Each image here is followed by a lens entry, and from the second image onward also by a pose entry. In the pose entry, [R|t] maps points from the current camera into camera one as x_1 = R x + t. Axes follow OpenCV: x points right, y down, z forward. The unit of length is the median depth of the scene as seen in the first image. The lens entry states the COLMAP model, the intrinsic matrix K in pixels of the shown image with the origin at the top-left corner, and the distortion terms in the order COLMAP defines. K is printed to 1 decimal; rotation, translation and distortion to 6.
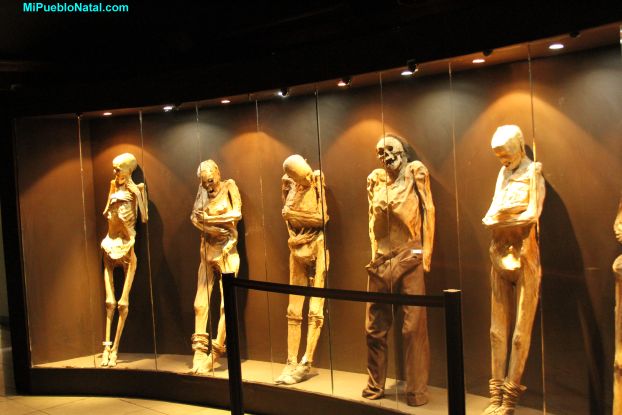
lens RADIAL K [[814.0, 0, 311.0], [0, 814.0, 207.2], [0, 0, 1]] dist [-0.132598, 0.000000]
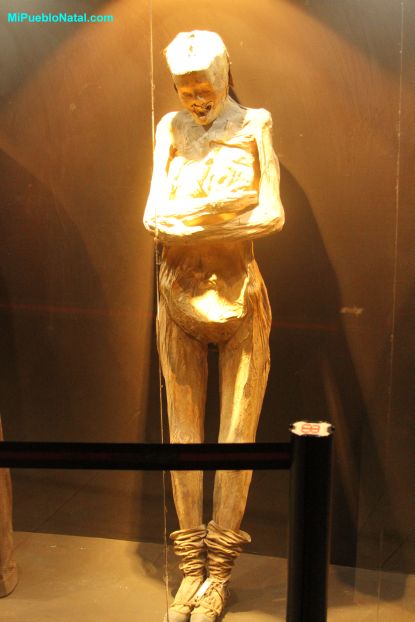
lens RADIAL K [[814.0, 0, 207.6], [0, 814.0, 311.0], [0, 0, 1]] dist [-0.132598, 0.000000]
pose [[0.731584, -0.112821, 0.672352, -0.101073], [-0.004463, 0.985398, 0.170206, -0.016510], [-0.681737, -0.127521, 0.720398, 0.639144]]
